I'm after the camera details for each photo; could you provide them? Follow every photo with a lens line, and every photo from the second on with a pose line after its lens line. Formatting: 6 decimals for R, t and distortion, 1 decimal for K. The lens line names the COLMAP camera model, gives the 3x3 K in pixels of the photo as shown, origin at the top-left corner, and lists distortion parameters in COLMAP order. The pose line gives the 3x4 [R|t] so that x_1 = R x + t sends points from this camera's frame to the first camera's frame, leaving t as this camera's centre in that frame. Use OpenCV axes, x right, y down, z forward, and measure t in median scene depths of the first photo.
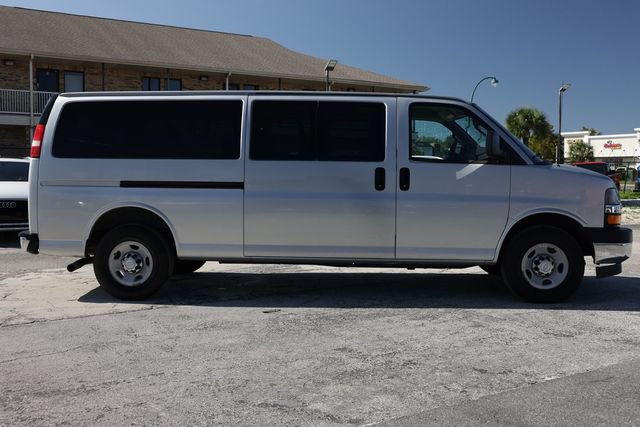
lens RADIAL K [[686.1, 0, 320.0], [0, 686.1, 213.5], [0, 0, 1]] dist [0.002082, -0.014522]
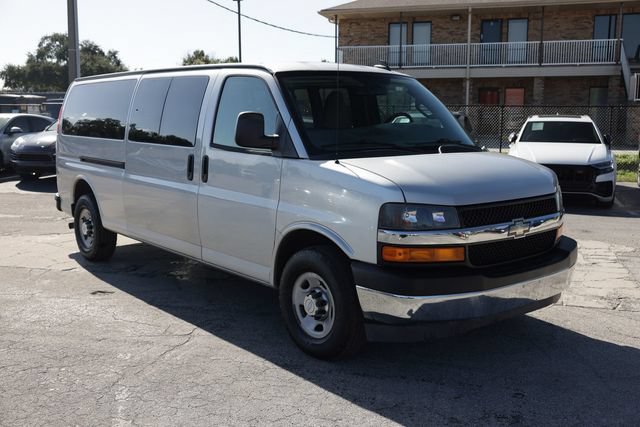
lens RADIAL K [[686.1, 0, 320.0], [0, 686.1, 213.5], [0, 0, 1]] dist [0.002082, -0.014522]
pose [[0.638591, 0.106458, -0.762147, 0.249907], [-0.038622, 0.993571, 0.106422, -0.026552], [0.768576, -0.038525, 0.638597, 0.163362]]
